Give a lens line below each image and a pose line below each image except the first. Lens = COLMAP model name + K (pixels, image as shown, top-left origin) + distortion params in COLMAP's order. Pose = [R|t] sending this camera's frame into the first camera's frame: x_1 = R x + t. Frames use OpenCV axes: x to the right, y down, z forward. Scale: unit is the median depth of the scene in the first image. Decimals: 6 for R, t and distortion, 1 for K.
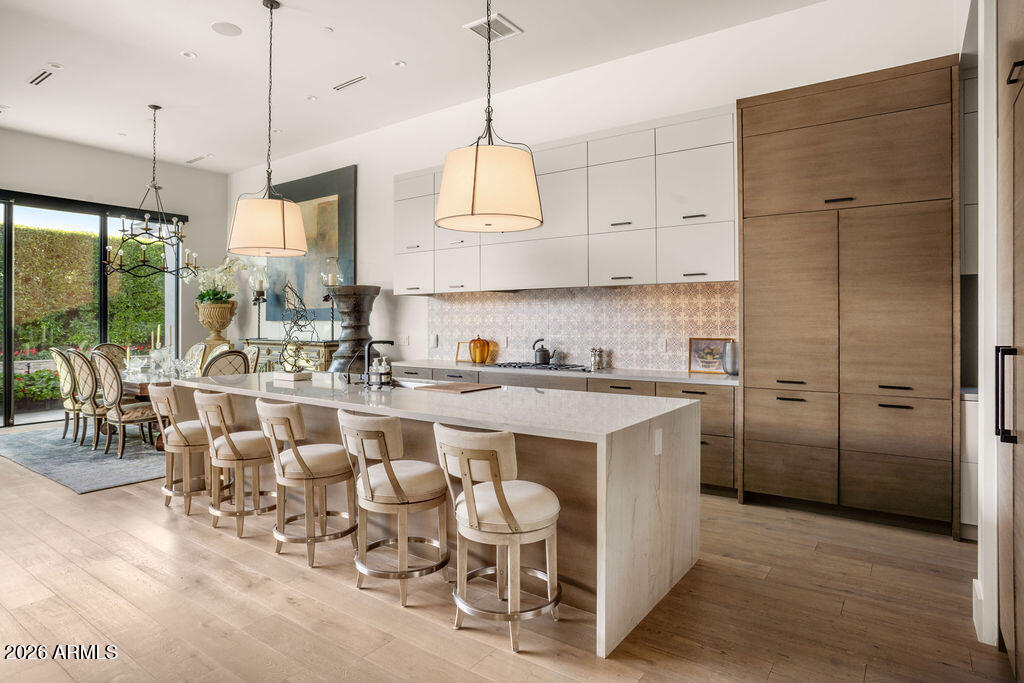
lens RADIAL K [[587.5, 0, 511.5], [0, 587.5, 330.7], [0, 0, 1]] dist [-0.005680, -0.000369]
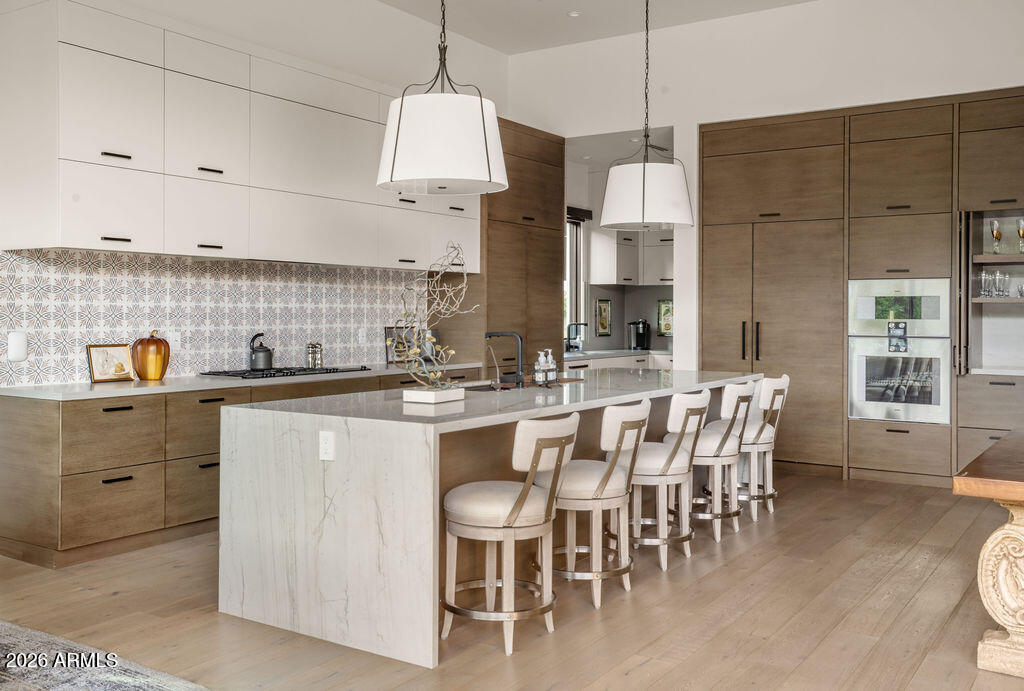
lens RADIAL K [[974.3, 0, 510.7], [0, 974.3, 342.8], [0, 0, 1]] dist [0.003783, 0.000000]
pose [[-0.035189, -0.030754, 0.998907, -1.115788], [0.009765, 0.999468, 0.031115, -0.007430], [-0.999333, 0.010850, -0.034870, 0.756445]]
